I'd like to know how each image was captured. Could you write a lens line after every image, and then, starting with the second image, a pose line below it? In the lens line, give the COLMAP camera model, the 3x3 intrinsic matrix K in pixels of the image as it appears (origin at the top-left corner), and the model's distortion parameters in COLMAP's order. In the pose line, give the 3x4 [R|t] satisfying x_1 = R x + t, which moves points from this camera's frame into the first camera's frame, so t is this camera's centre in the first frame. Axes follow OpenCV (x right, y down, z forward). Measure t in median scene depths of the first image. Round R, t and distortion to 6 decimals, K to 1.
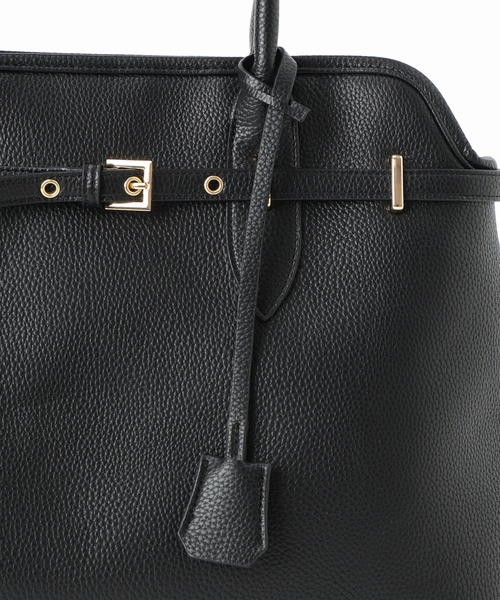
lens RADIAL K [[1323.9, 0, 250.4], [0, 1323.9, 300.3], [0, 0, 1]] dist [0.077278, 0.000000]
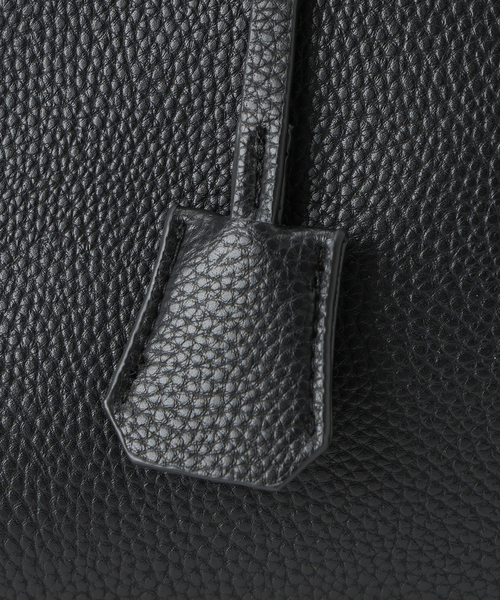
lens RADIAL K [[2413.6, 0, 250.0], [0, 2413.6, 299.7], [0, 0, 1]] dist [0.200446, 0.000000]
pose [[0.988175, 0.011466, -0.152899, 0.095802], [0.010146, 0.990125, 0.139820, 0.043149], [0.152992, -0.139718, 0.978301, 0.296052]]
